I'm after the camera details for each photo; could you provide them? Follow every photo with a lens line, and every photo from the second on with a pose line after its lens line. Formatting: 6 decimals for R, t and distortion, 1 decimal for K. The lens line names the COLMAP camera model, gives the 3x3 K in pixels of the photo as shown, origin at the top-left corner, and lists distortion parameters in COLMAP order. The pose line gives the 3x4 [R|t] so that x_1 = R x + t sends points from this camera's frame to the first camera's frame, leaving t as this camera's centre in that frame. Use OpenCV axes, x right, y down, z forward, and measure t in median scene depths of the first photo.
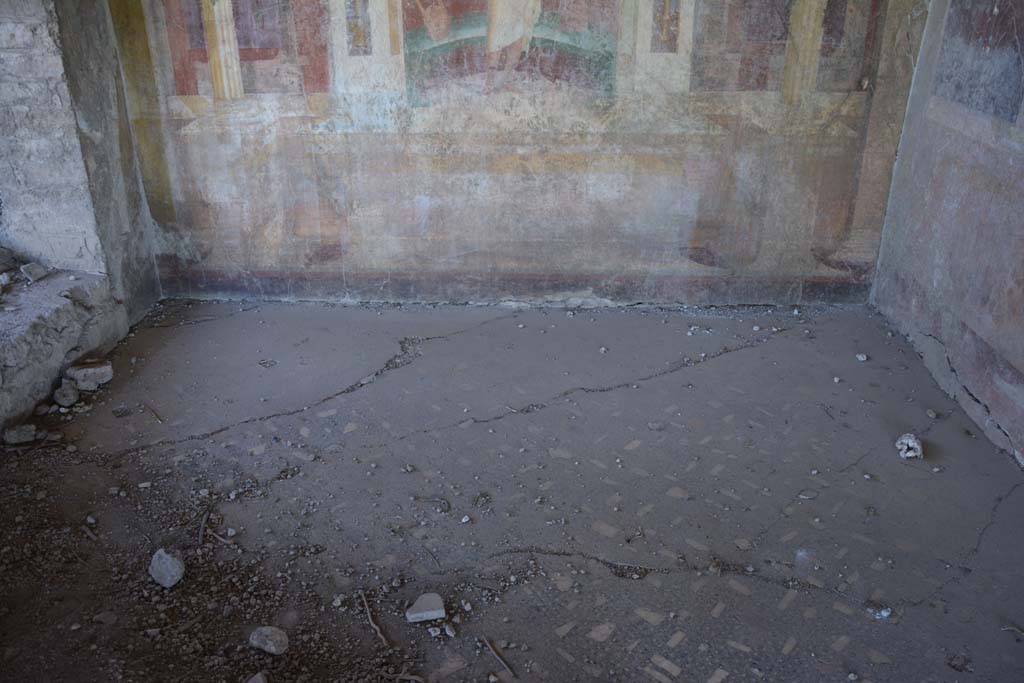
lens RADIAL K [[803.8, 0, 511.0], [0, 803.8, 348.0], [0, 0, 1]] dist [-0.159631, 0.123573]
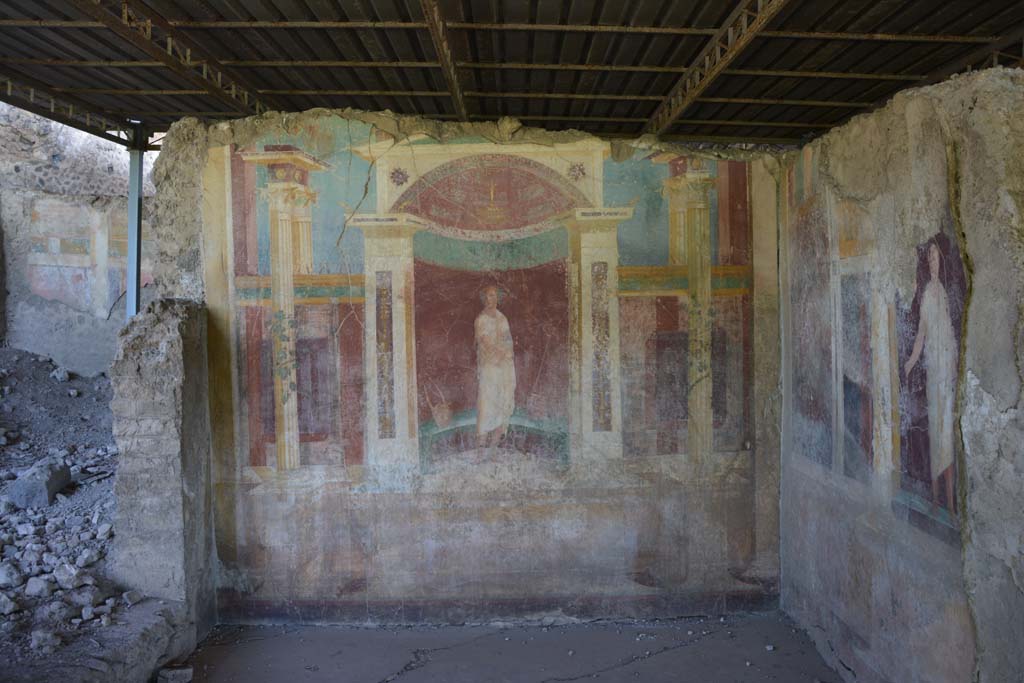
lens RADIAL K [[860.8, 0, 508.5], [0, 860.8, 348.0], [0, 0, 1]] dist [-0.121889, 0.107102]
pose [[0.999343, -0.022120, 0.028723, -0.015176], [0.032029, 0.909887, -0.413618, 0.120735], [-0.016985, 0.414266, 0.909997, -0.464694]]
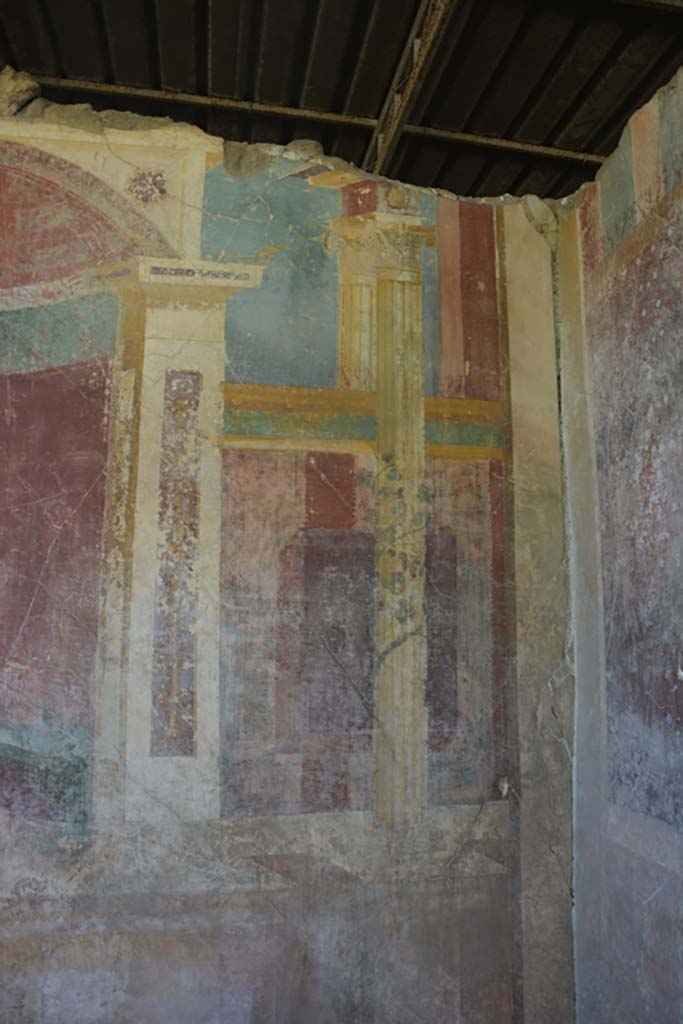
lens RADIAL K [[803.8, 0, 342.1], [0, 803.8, 521.7], [0, 0, 1]] dist [-0.159631, 0.123573]
pose [[0.980054, 0.029329, 0.196556, 0.194656], [0.086182, 0.828487, -0.553338, -0.177014], [-0.179073, 0.559240, 0.809434, 0.379718]]
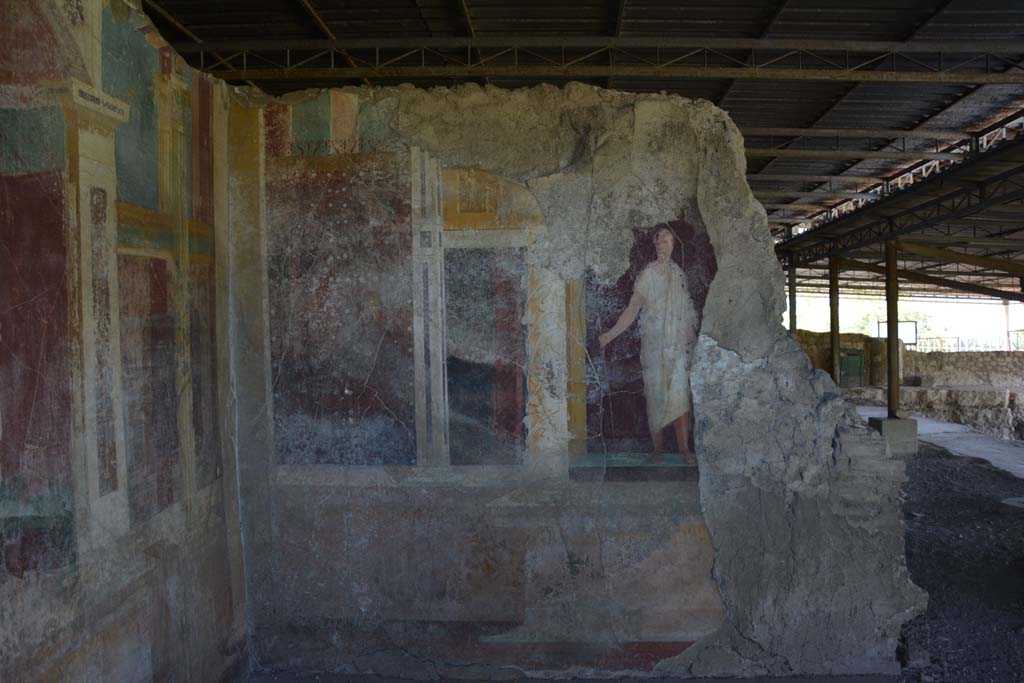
lens RADIAL K [[803.8, 0, 517.9], [0, 803.8, 349.0], [0, 0, 1]] dist [-0.159631, 0.123573]
pose [[0.022320, -0.055248, 0.998223, -0.557035], [0.453726, 0.890282, 0.039128, -0.343998], [-0.890862, 0.452046, 0.044939, 0.522680]]
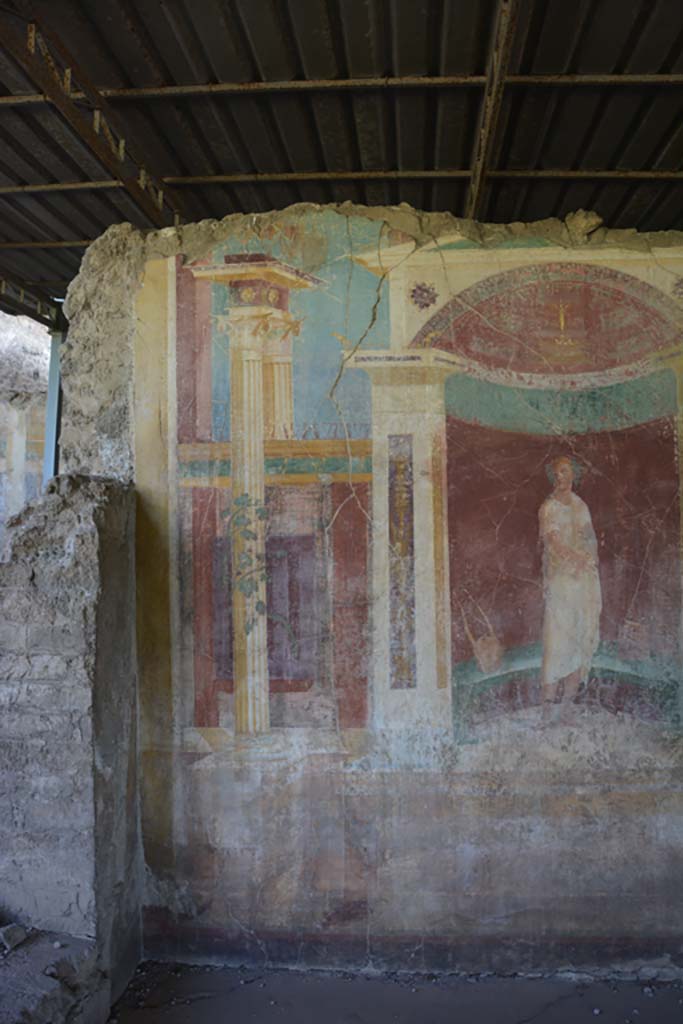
lens RADIAL K [[803.8, 0, 339.4], [0, 803.8, 517.0], [0, 0, 1]] dist [-0.159631, 0.123573]
pose [[0.998311, -0.019481, -0.054731, -0.210576], [-0.009449, 0.875104, -0.483843, -0.095850], [0.057321, 0.483543, 0.873442, 0.082147]]
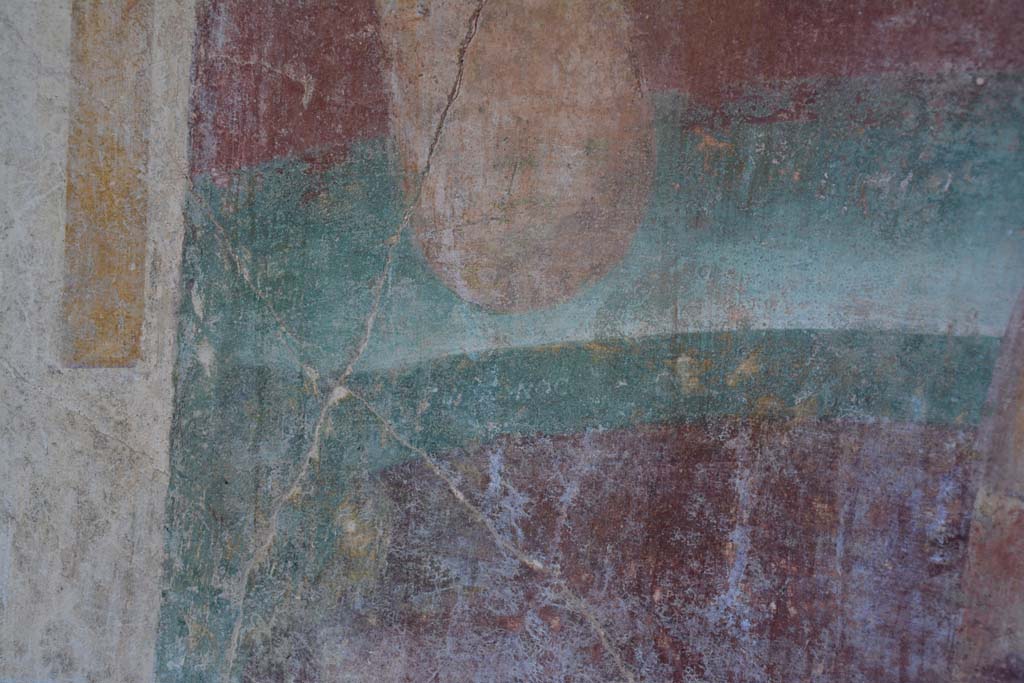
lens RADIAL K [[1452.3, 0, 511.8], [0, 1452.3, 341.0], [0, 0, 1]] dist [0.101545, 0.000000]
pose [[0.967843, 0.157559, -0.196098, -0.053333], [-0.203551, 0.948559, -0.242492, -0.336664], [0.147804, 0.274610, 0.950128, 0.810979]]
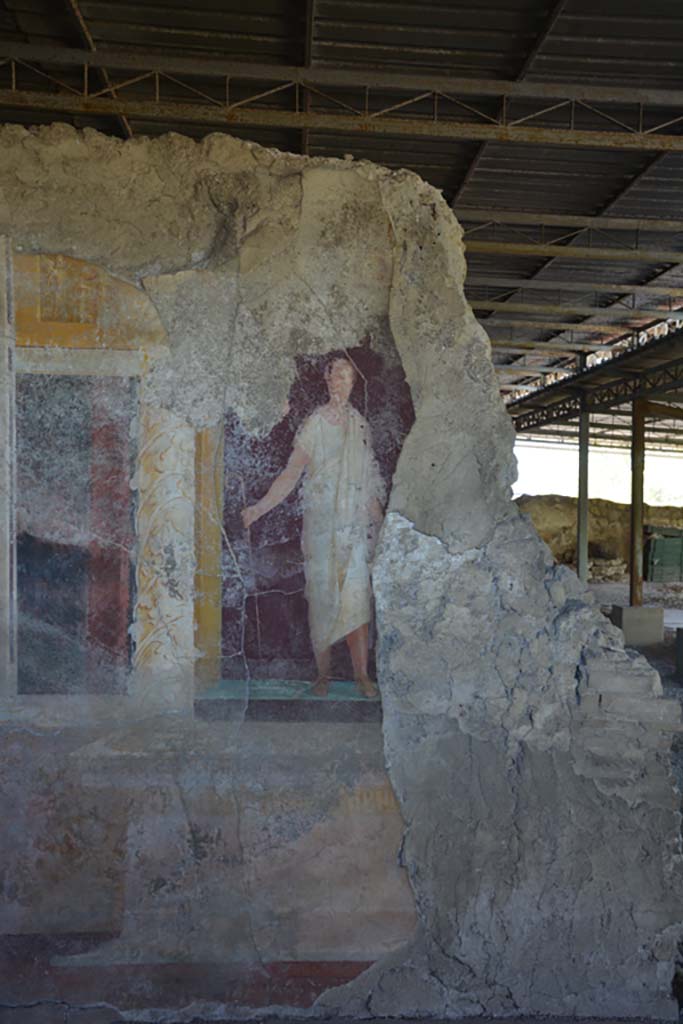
lens RADIAL K [[1126.6, 0, 349.1], [0, 1126.6, 514.3], [0, 0, 1]] dist [0.053081, 0.000000]
pose [[-0.087045, -0.056782, 0.994585, -0.531860], [0.420443, 0.903007, 0.088350, -0.315959], [-0.903134, 0.425856, -0.054729, 0.437918]]
